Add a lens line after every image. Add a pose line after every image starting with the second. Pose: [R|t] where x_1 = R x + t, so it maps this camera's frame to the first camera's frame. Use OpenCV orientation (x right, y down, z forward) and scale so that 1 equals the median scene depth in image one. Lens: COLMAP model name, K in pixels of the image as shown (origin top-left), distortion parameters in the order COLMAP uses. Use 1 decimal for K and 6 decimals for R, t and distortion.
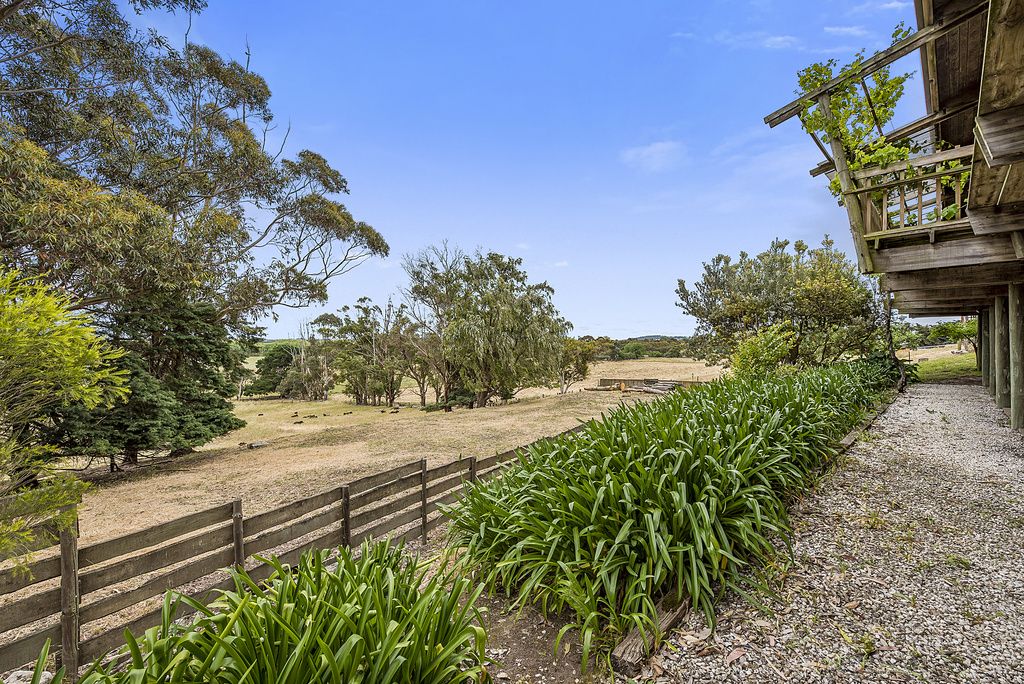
lens RADIAL K [[406.8, 0, 507.5], [0, 406.8, 342.1], [0, 0, 1]] dist [0.008849, -0.000184]
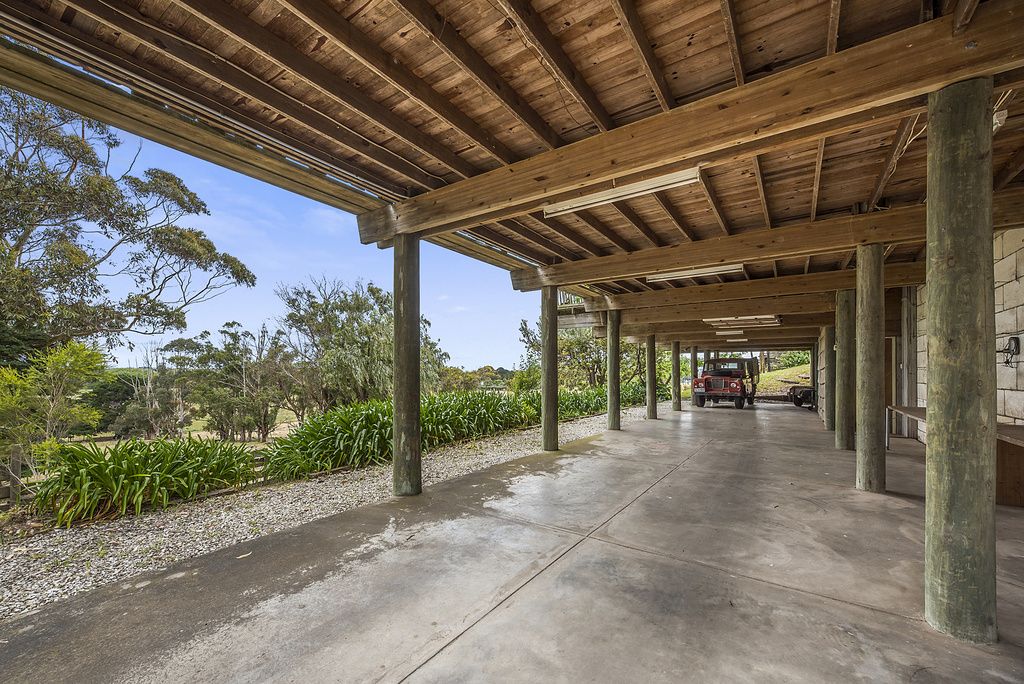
lens RADIAL K [[414.5, 0, 512.4], [0, 414.5, 371.2], [0, 0, 1]] dist [0.013208, 0.000088]
pose [[0.968180, 0.003656, 0.250230, 0.046513], [-0.002573, 0.999986, -0.004653, 0.004115], [-0.250243, 0.003861, 0.968175, -0.114986]]
